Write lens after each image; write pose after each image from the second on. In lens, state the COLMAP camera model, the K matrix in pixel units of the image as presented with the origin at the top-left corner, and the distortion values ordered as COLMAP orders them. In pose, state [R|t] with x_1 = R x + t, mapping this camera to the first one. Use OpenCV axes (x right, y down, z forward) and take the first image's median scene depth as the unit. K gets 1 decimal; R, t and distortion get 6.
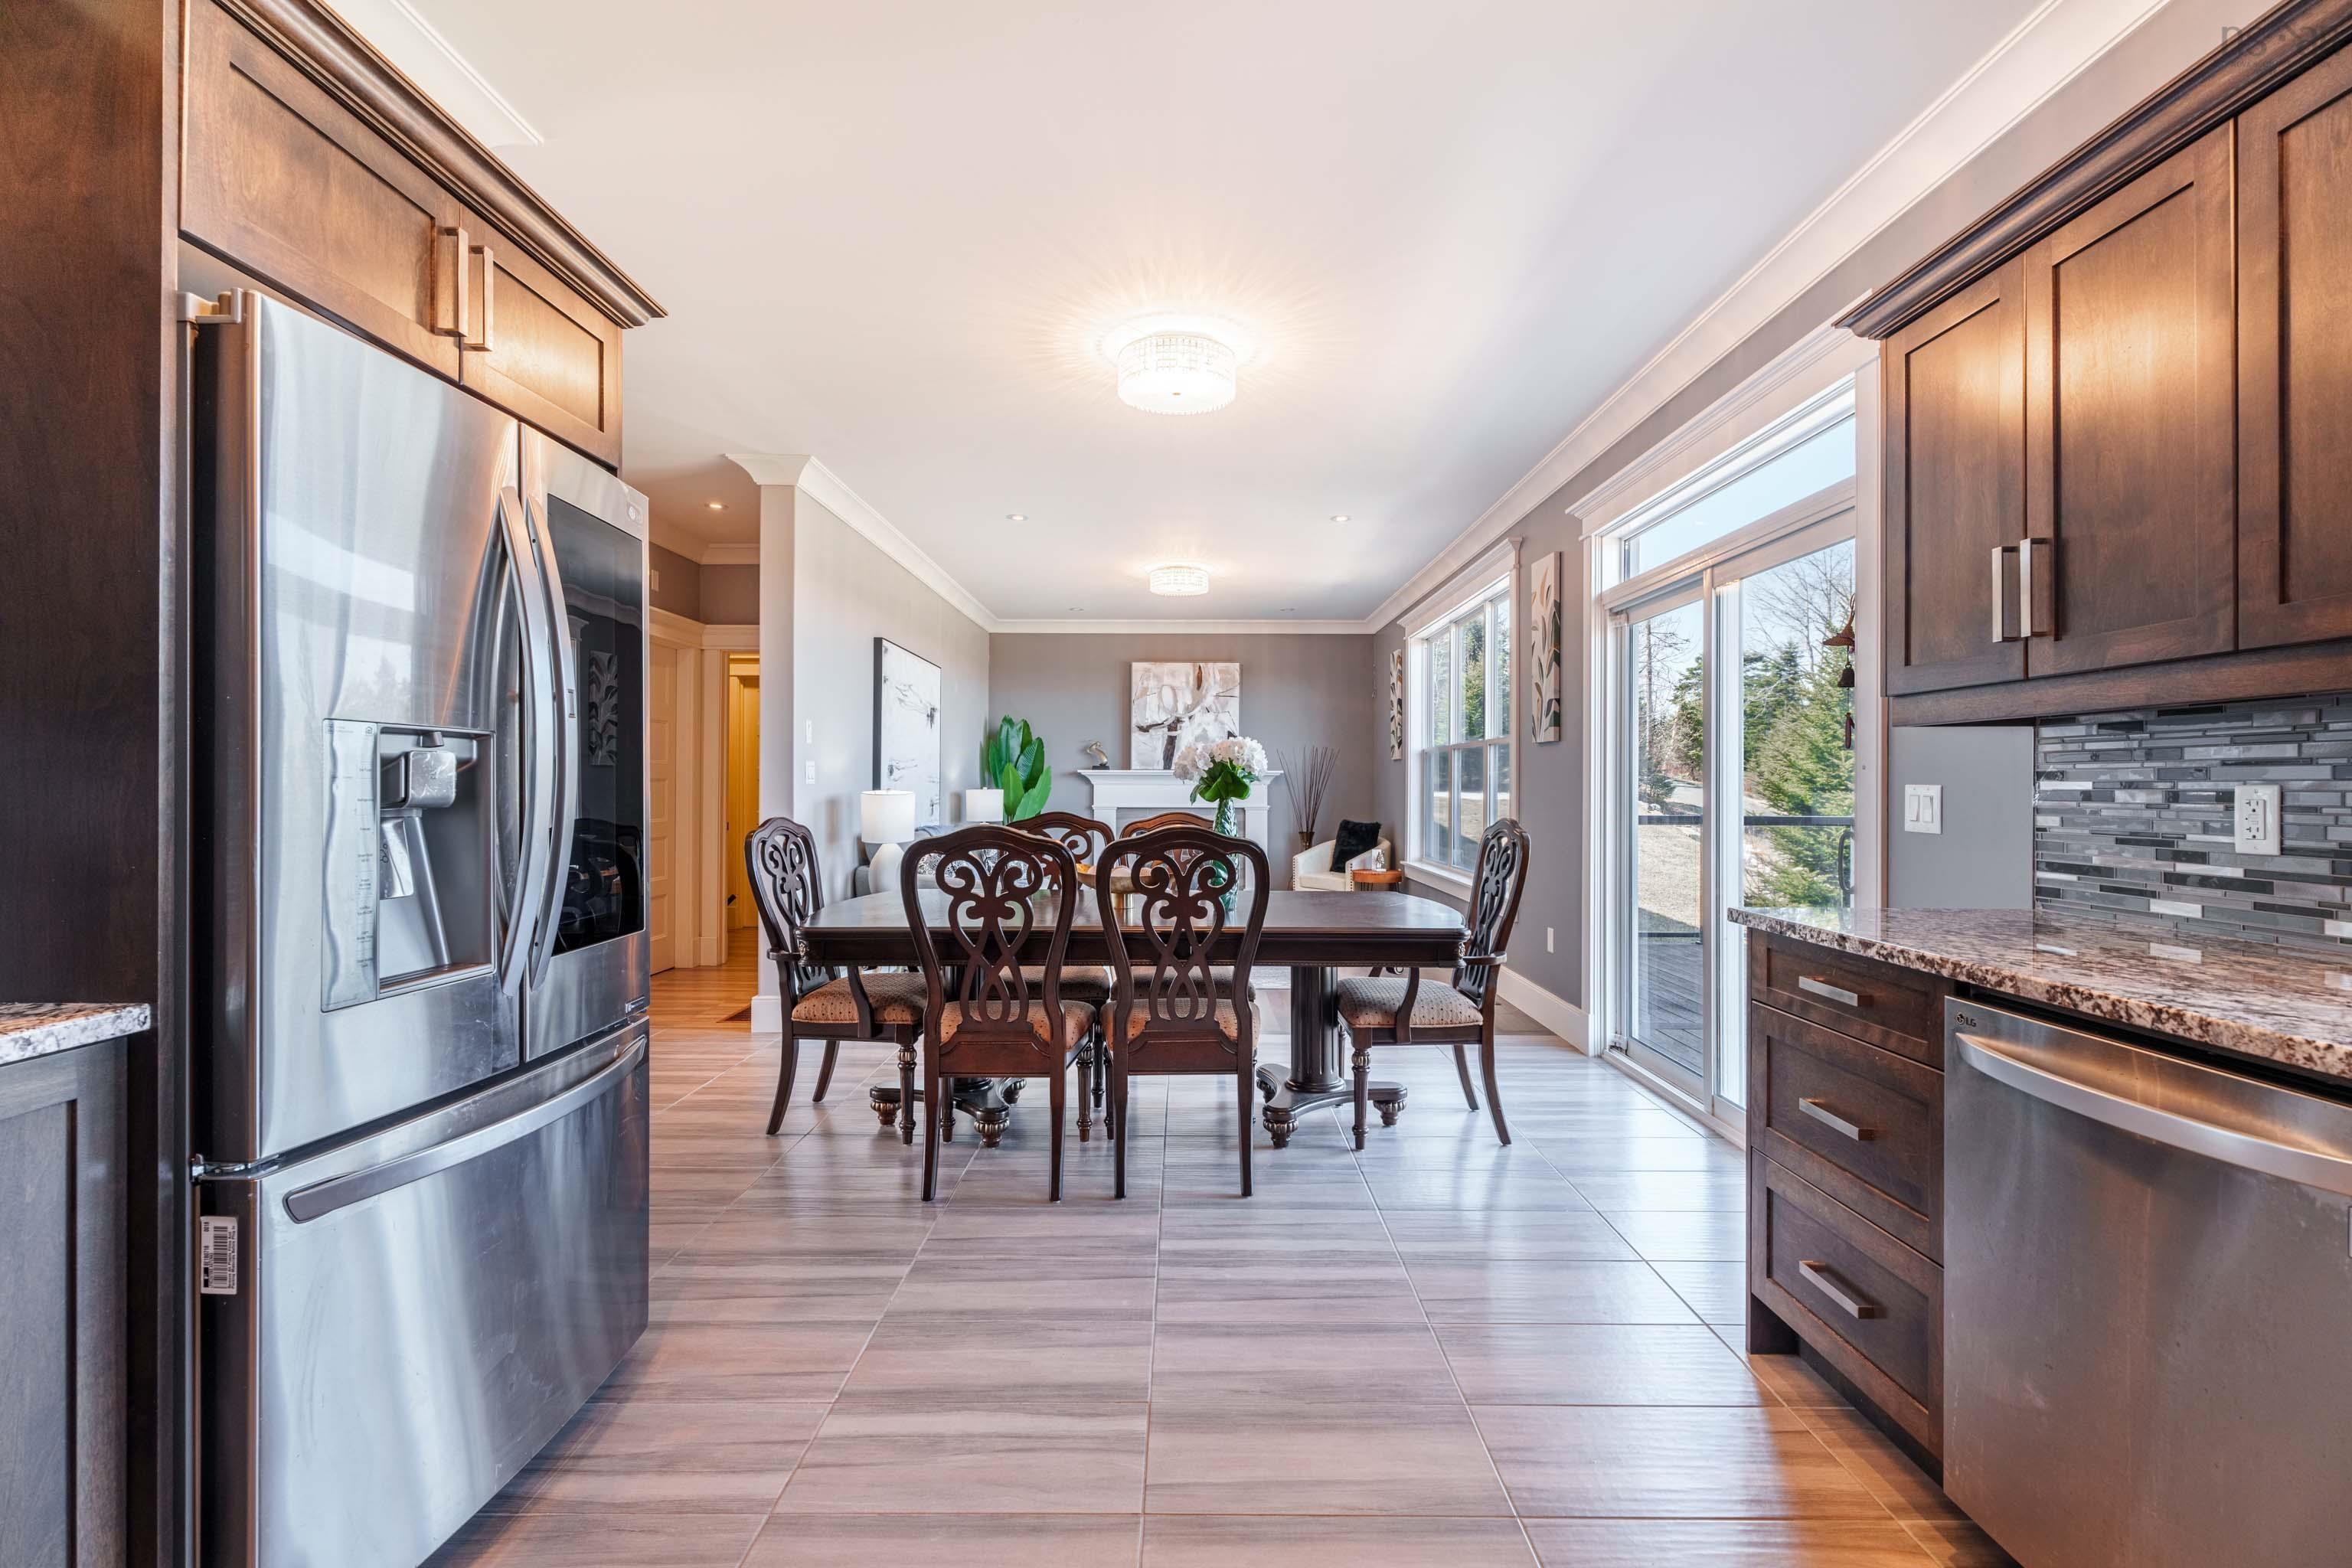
lens RADIAL K [[1052.7, 0, 1186.3], [0, 1052.7, 782.5], [0, 0, 1]] dist [-0.000341, 0.000224]
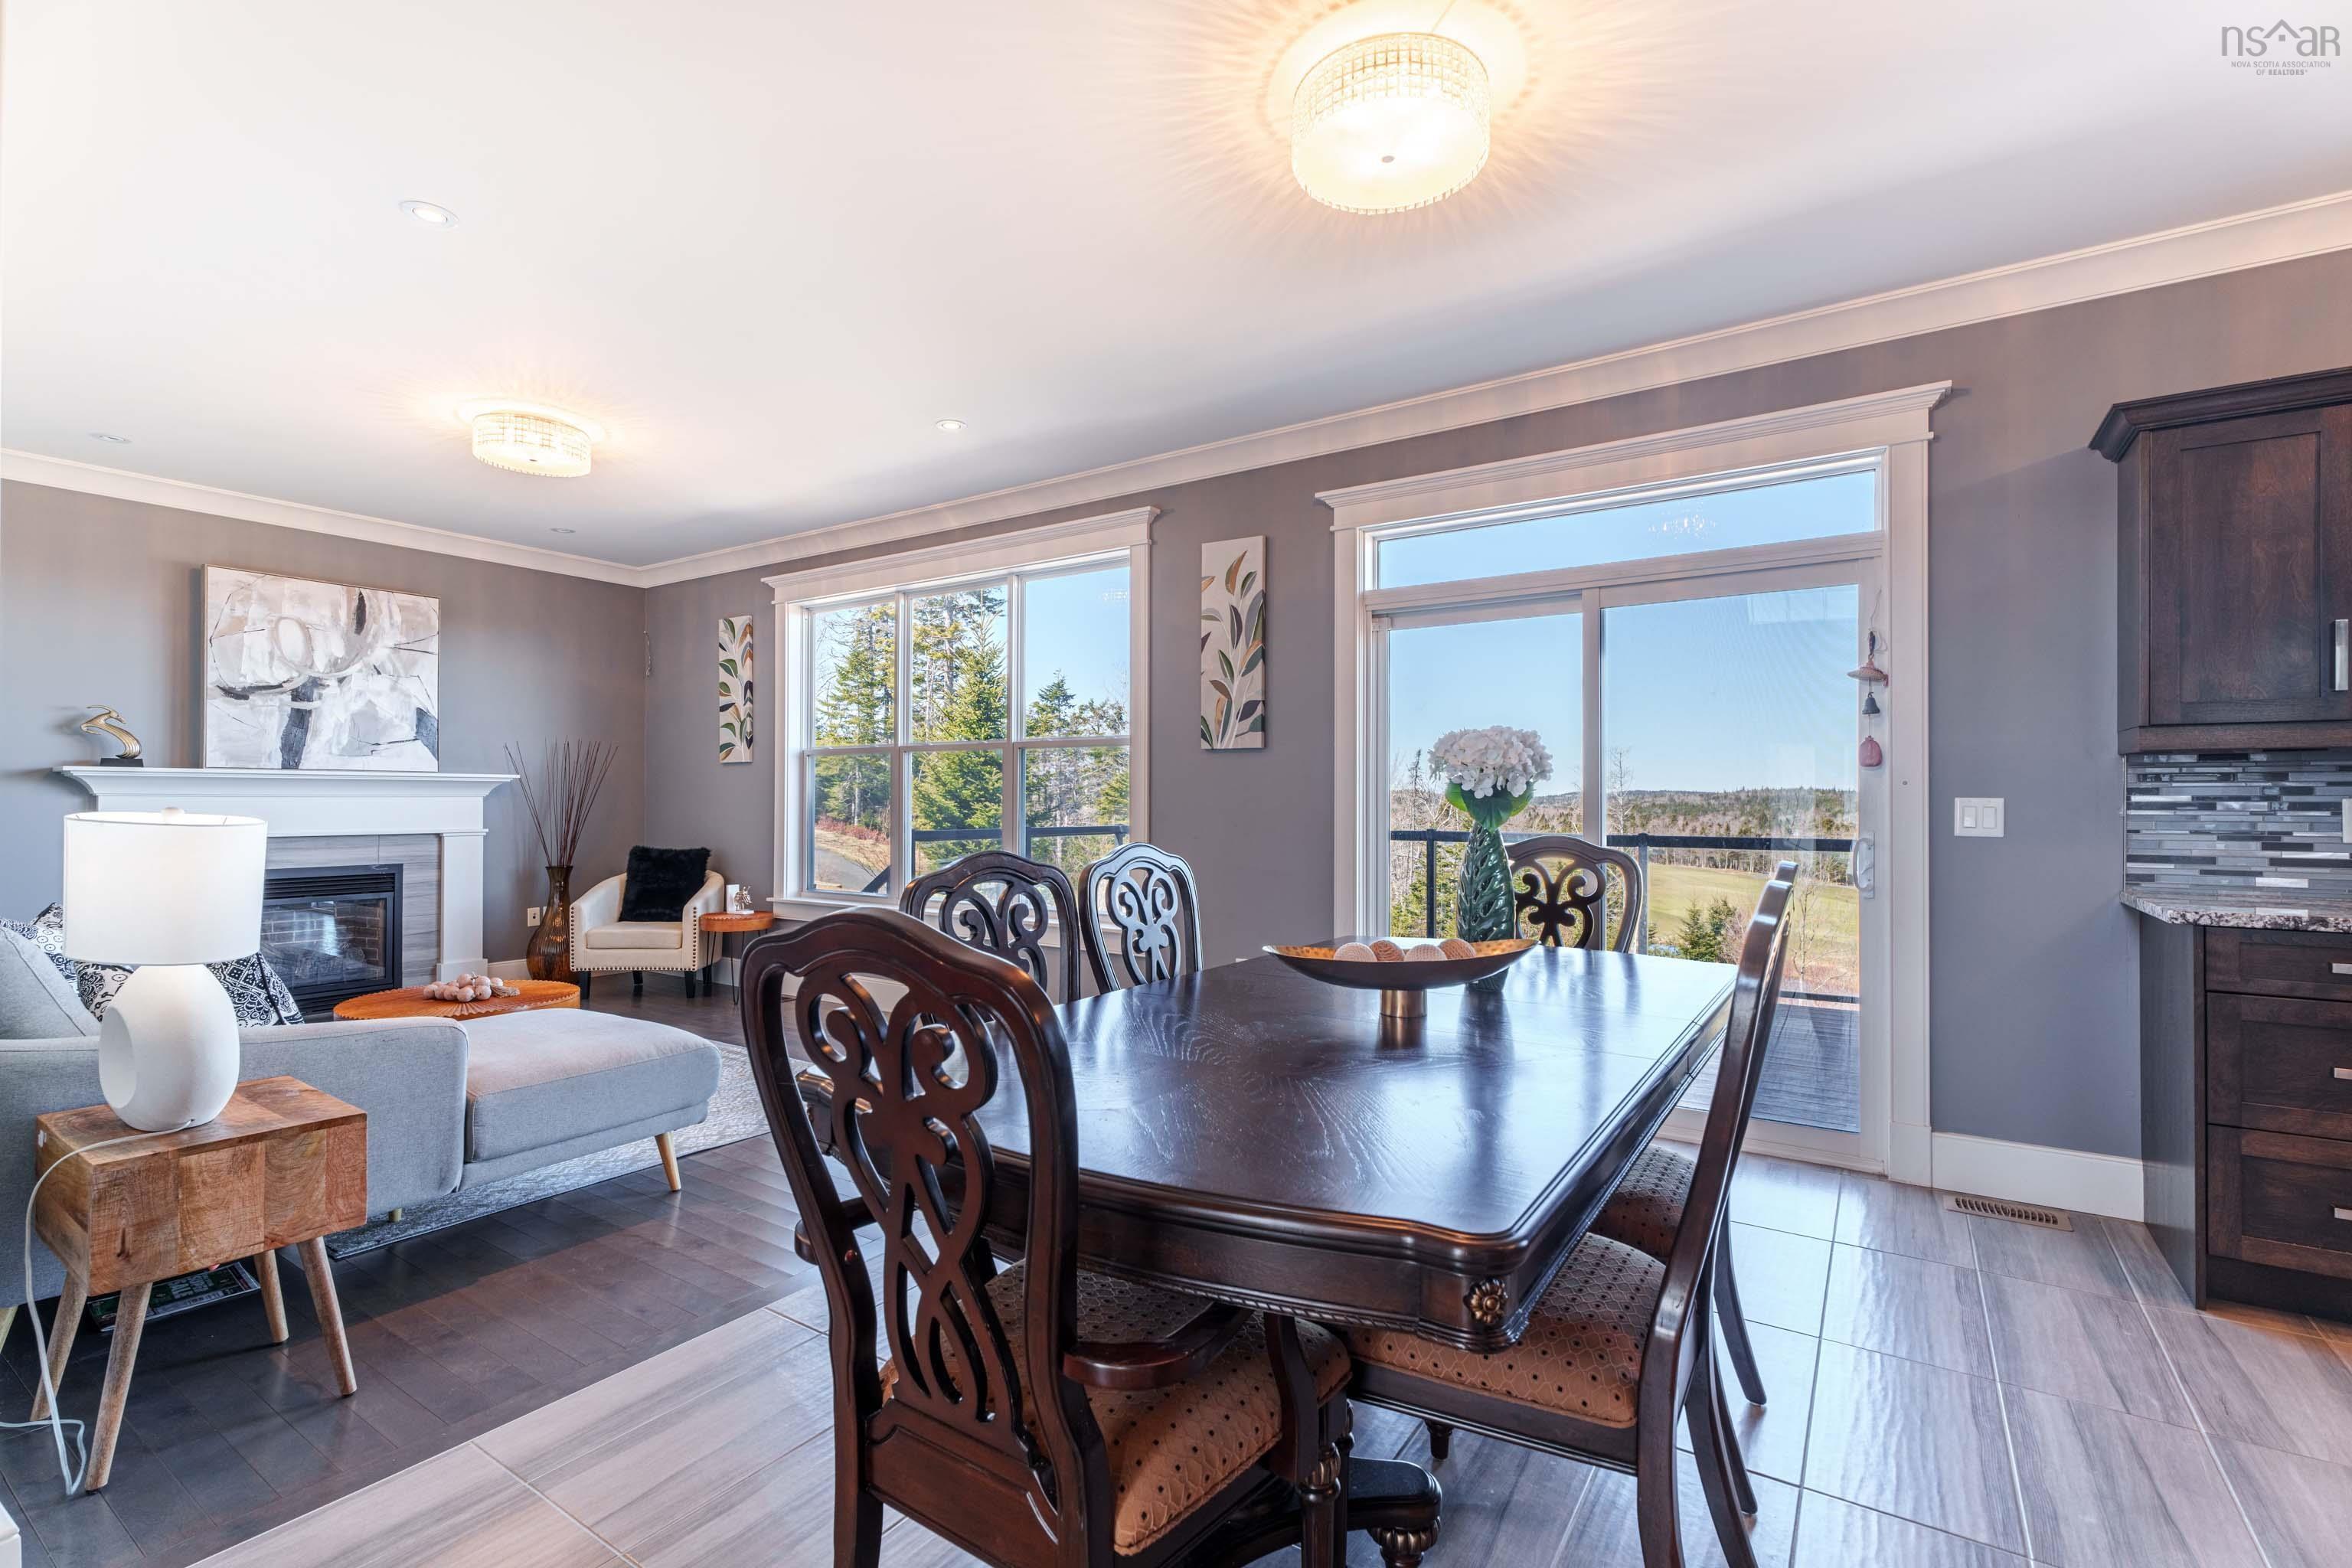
lens RADIAL K [[1052.7, 0, 1222.2], [0, 1052.7, 794.7], [0, 0, 1]] dist [-0.000341, 0.000224]
pose [[0.550210, 0.003849, 0.835017, -0.221648], [-0.003359, 0.999991, -0.002396, 0.001175], [-0.835019, -0.001487, 0.550218, 0.288235]]
